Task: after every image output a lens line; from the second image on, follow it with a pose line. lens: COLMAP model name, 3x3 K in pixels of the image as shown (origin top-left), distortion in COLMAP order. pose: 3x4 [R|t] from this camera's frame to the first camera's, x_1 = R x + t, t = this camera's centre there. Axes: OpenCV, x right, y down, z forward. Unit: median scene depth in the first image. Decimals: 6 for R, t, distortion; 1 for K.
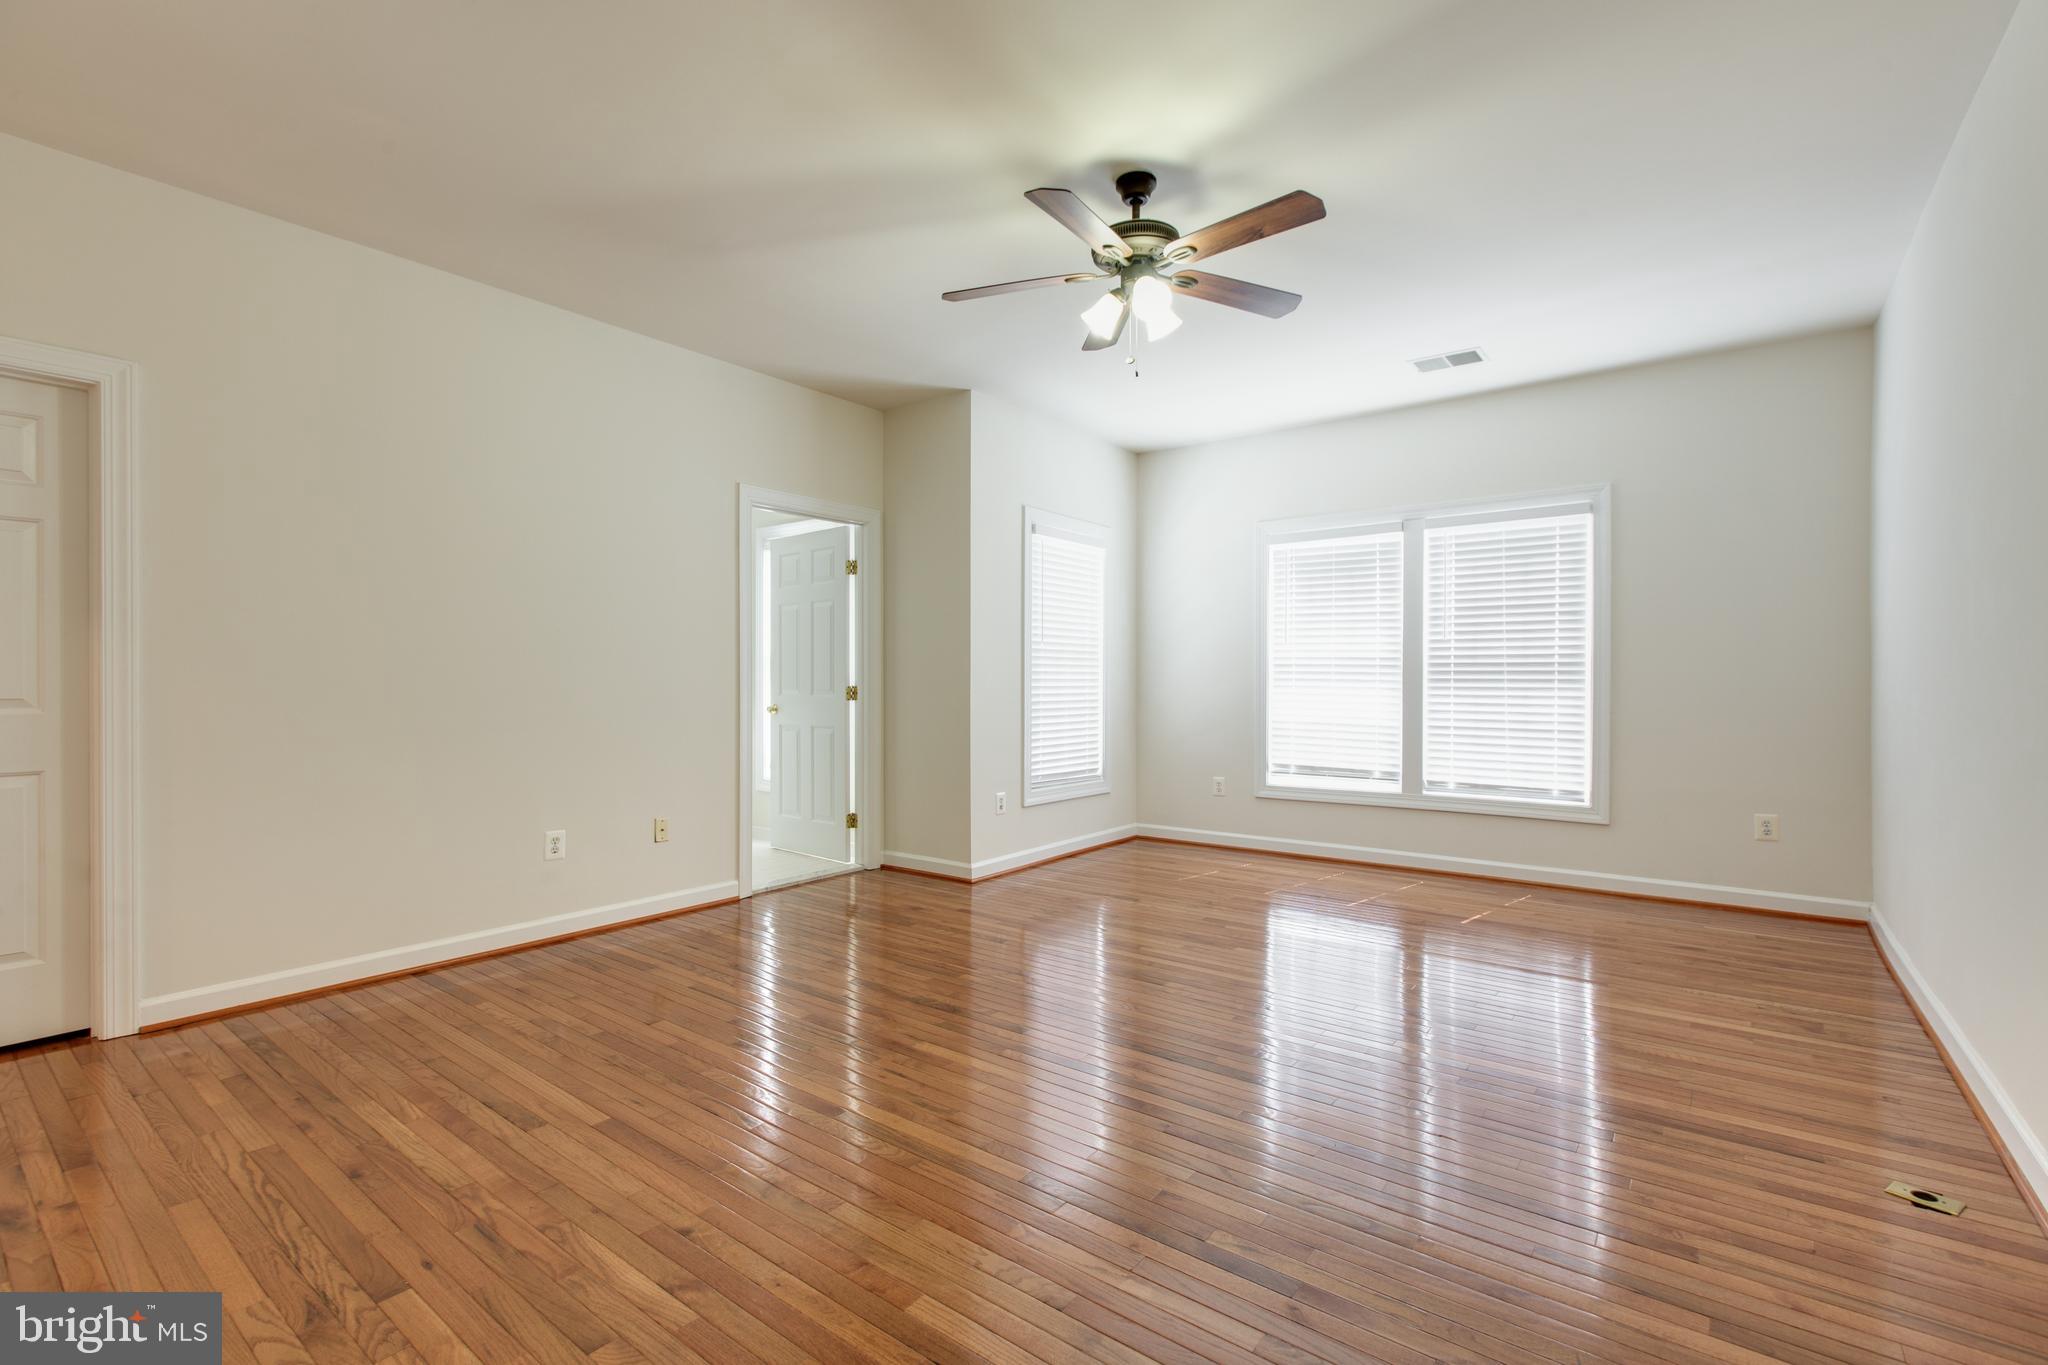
lens RADIAL K [[912.4, 0, 1009.9], [0, 912.4, 682.7], [0, 0, 1]] dist [0.001744, 0.000040]
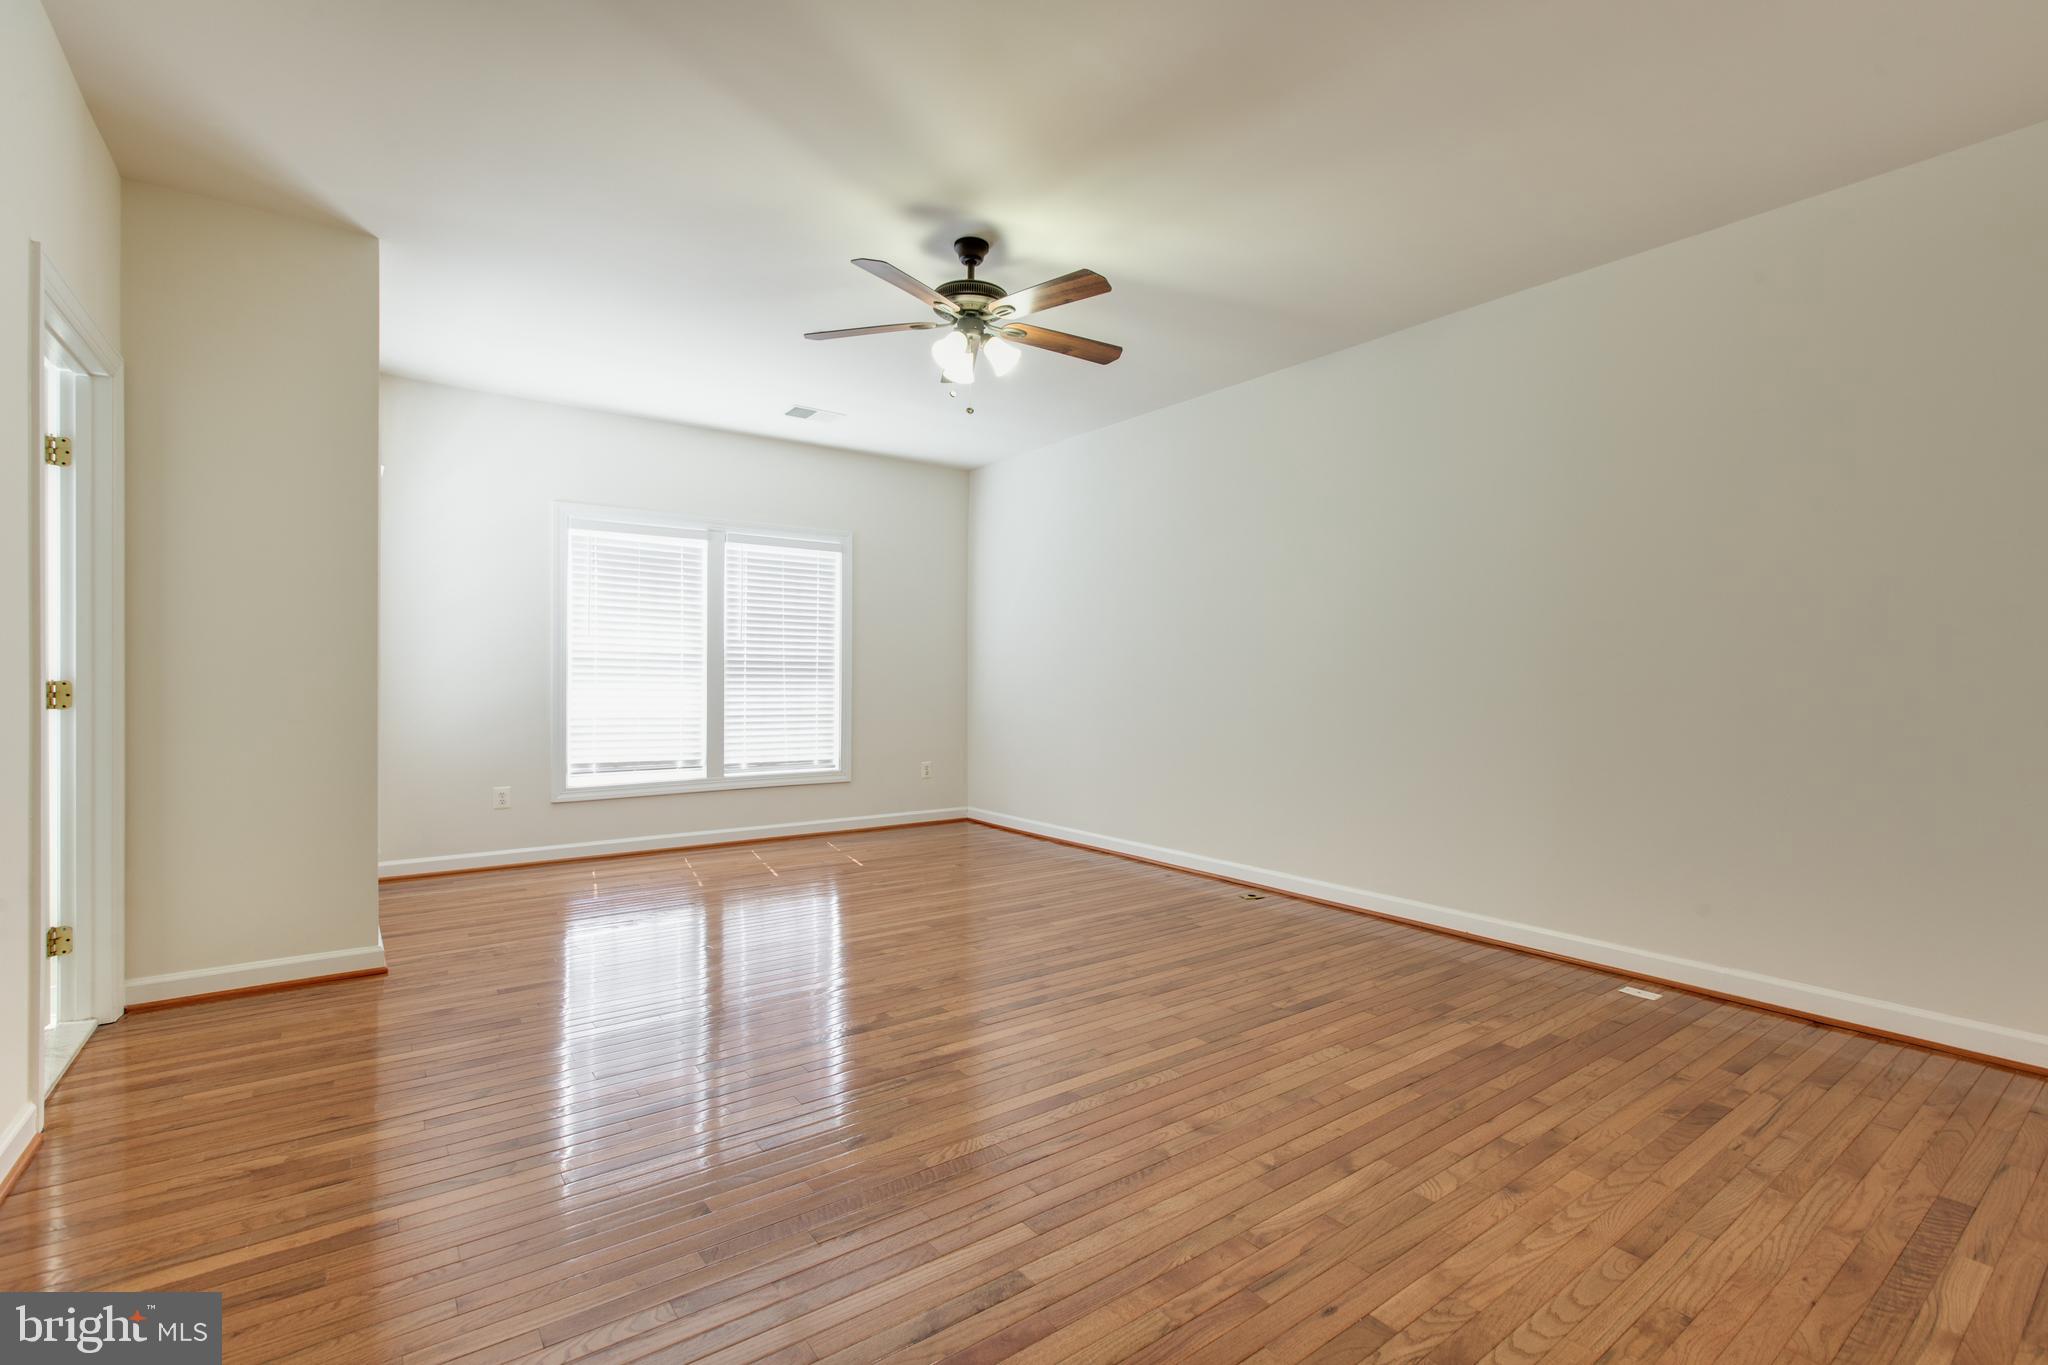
lens RADIAL K [[898.9, 0, 1021.6], [0, 898.9, 683.1], [0, 0, 1]] dist [0.001517, 0.000064]
pose [[0.279702, -0.003050, 0.960082, -0.528771], [-0.003215, 0.999986, 0.004114, 0.000936], [-0.960082, -0.004237, 0.279688, 0.347720]]
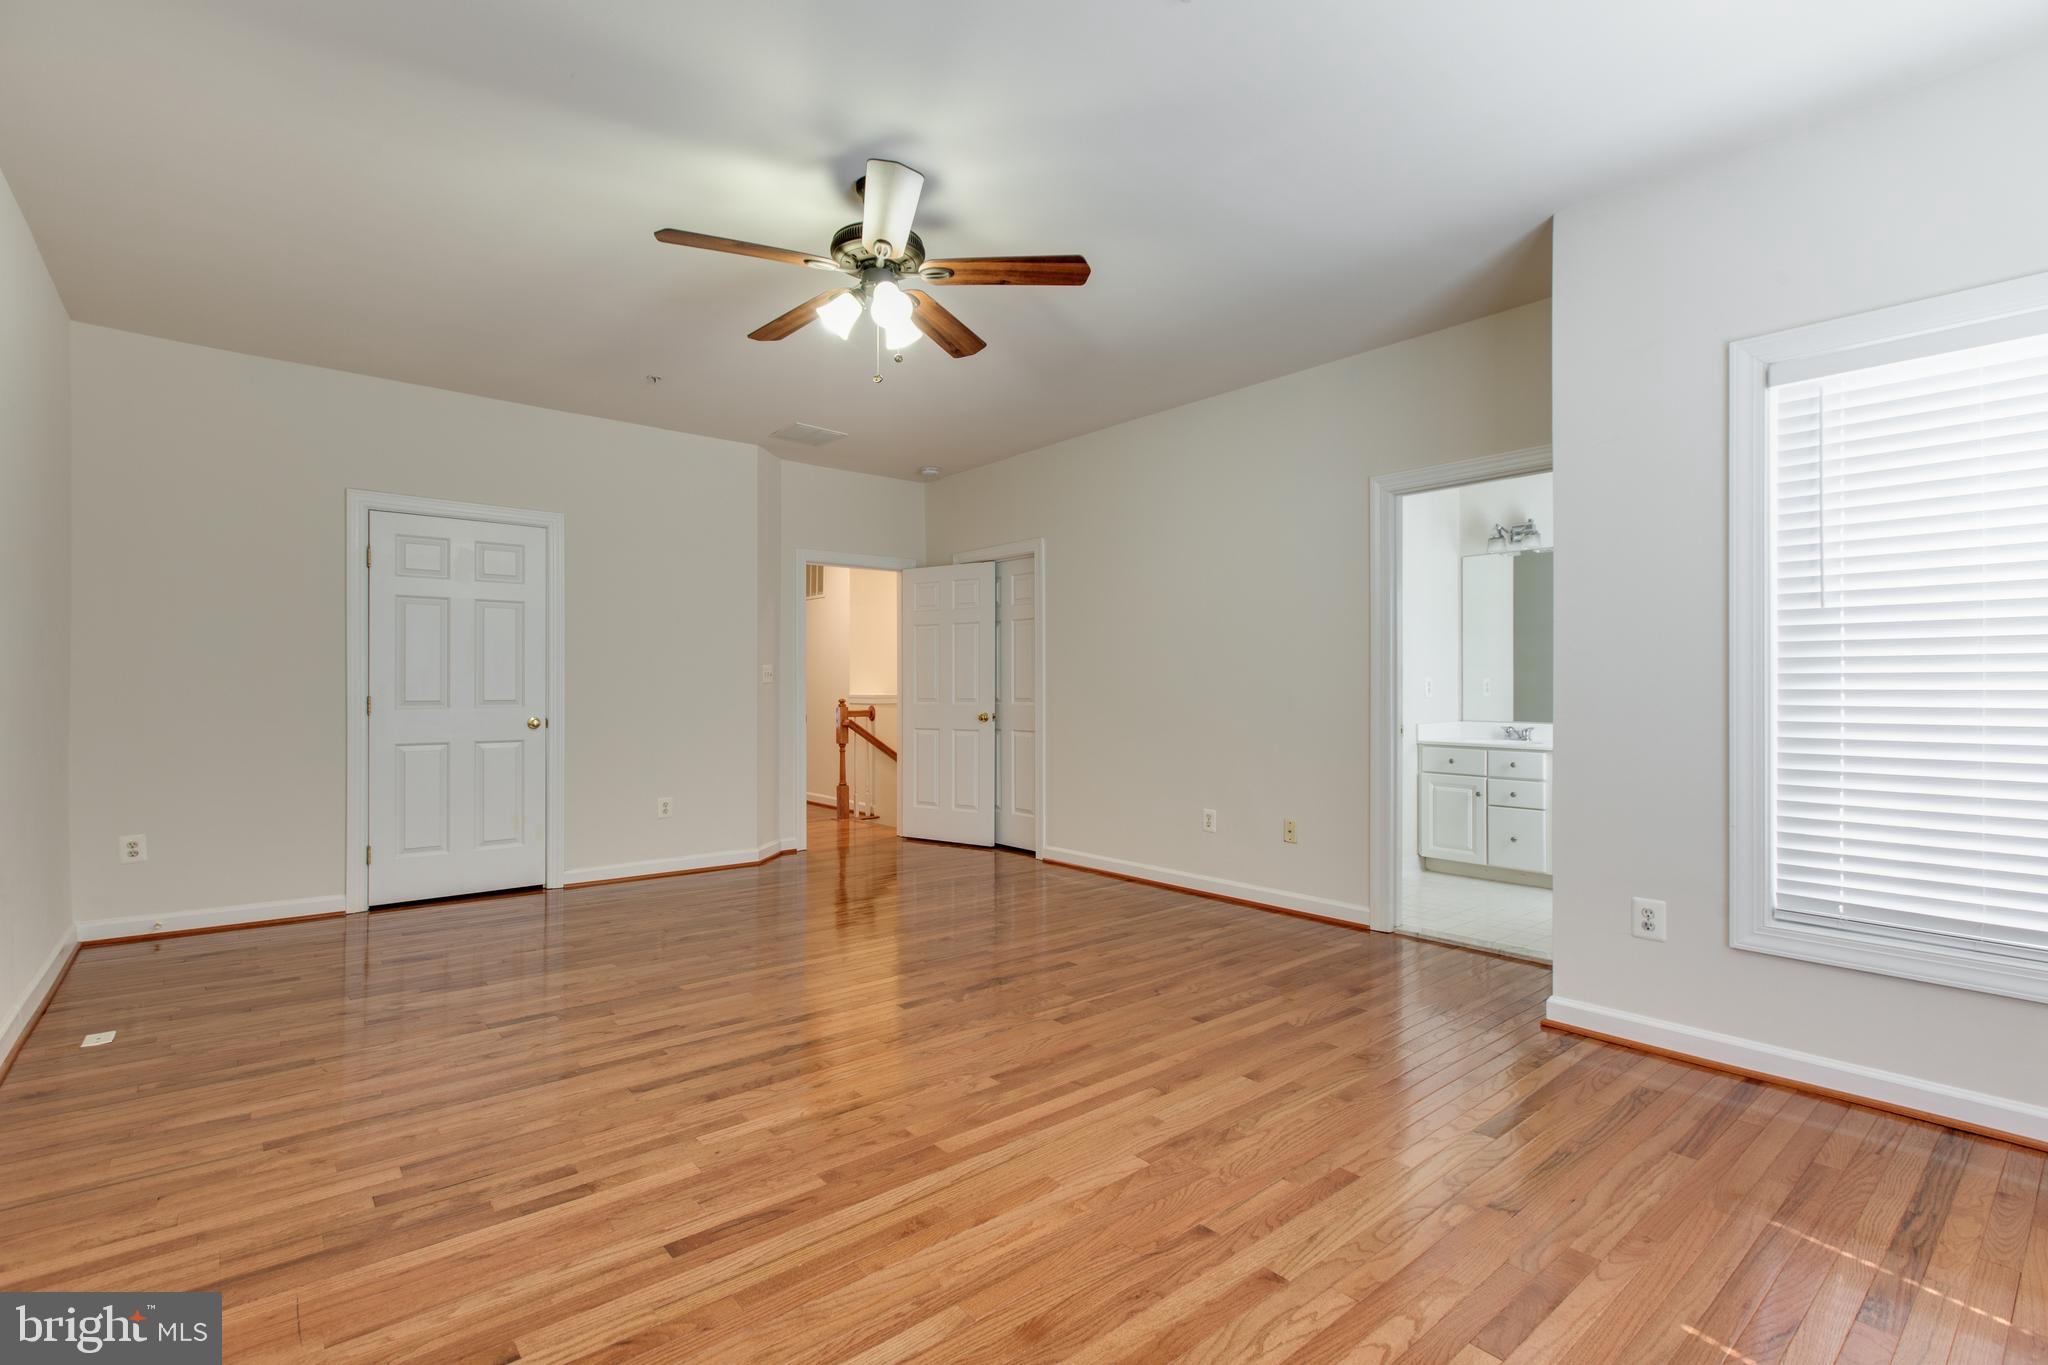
lens RADIAL K [[935.1, 0, 1062.5], [0, 935.1, 682.9], [0, 0, 1]] dist [-0.000022, -0.000282]
pose [[-0.175405, -0.010218, -0.984443, 0.614152], [-0.008611, 0.999924, -0.008845, 0.000469], [0.984459, 0.006926, -0.175480, 0.772766]]
